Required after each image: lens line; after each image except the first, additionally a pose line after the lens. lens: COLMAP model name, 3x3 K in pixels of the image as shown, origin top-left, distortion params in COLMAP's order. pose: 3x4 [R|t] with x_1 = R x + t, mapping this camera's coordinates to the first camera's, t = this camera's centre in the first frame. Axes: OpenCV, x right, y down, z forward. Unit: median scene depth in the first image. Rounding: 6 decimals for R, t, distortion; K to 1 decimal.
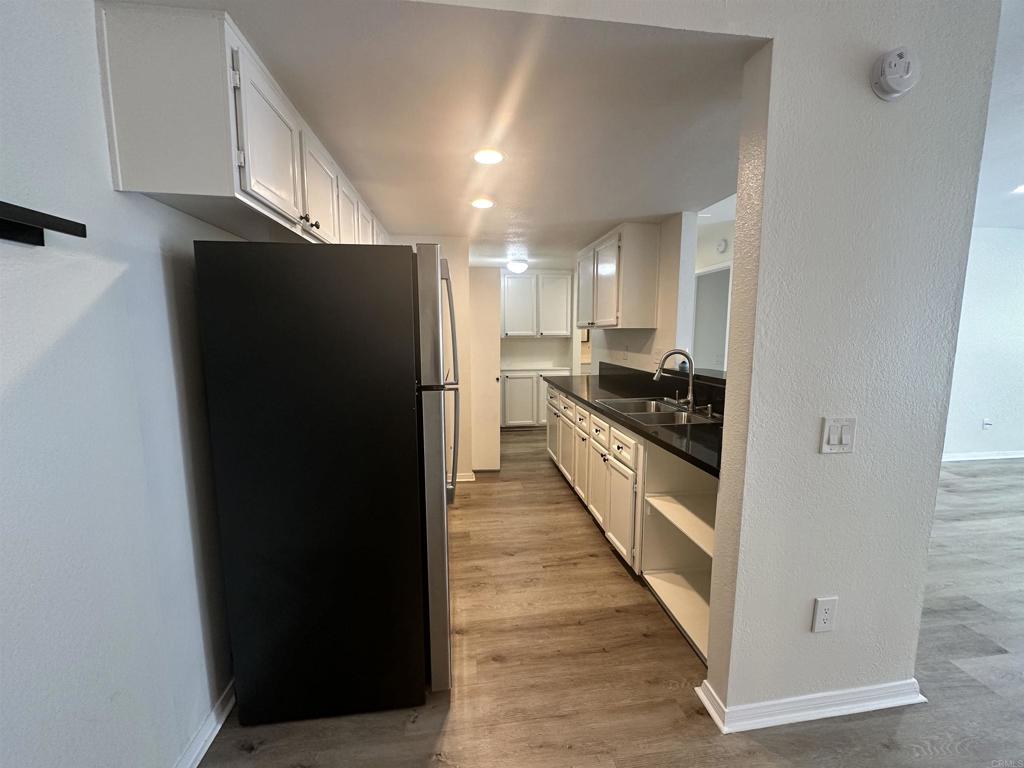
lens RADIAL K [[403.4, 0, 512.0], [0, 403.4, 384.0], [0, 0, 1]] dist [-0.001612, 0.000172]
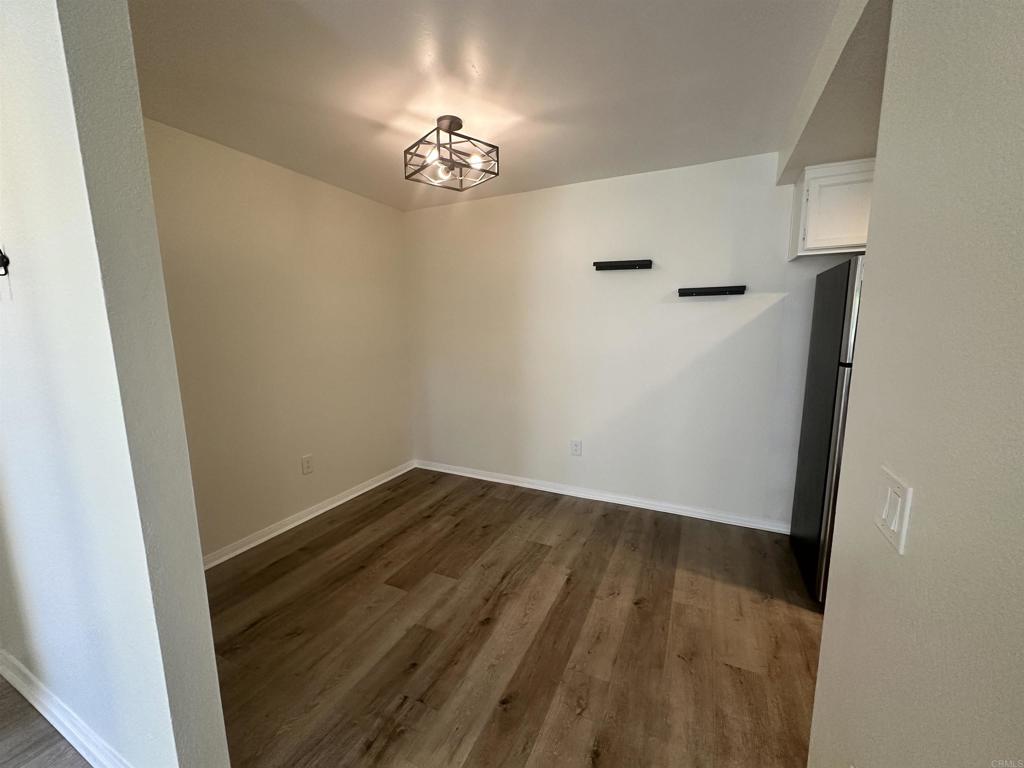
lens RADIAL K [[403.4, 0, 512.0], [0, 403.4, 384.0], [0, 0, 1]] dist [-0.001612, 0.000172]
pose [[-0.547276, 0.128650, -0.827006, 1.085708], [-0.096265, 0.971882, 0.214891, -0.078697], [0.831398, 0.197217, -0.519503, 0.575270]]
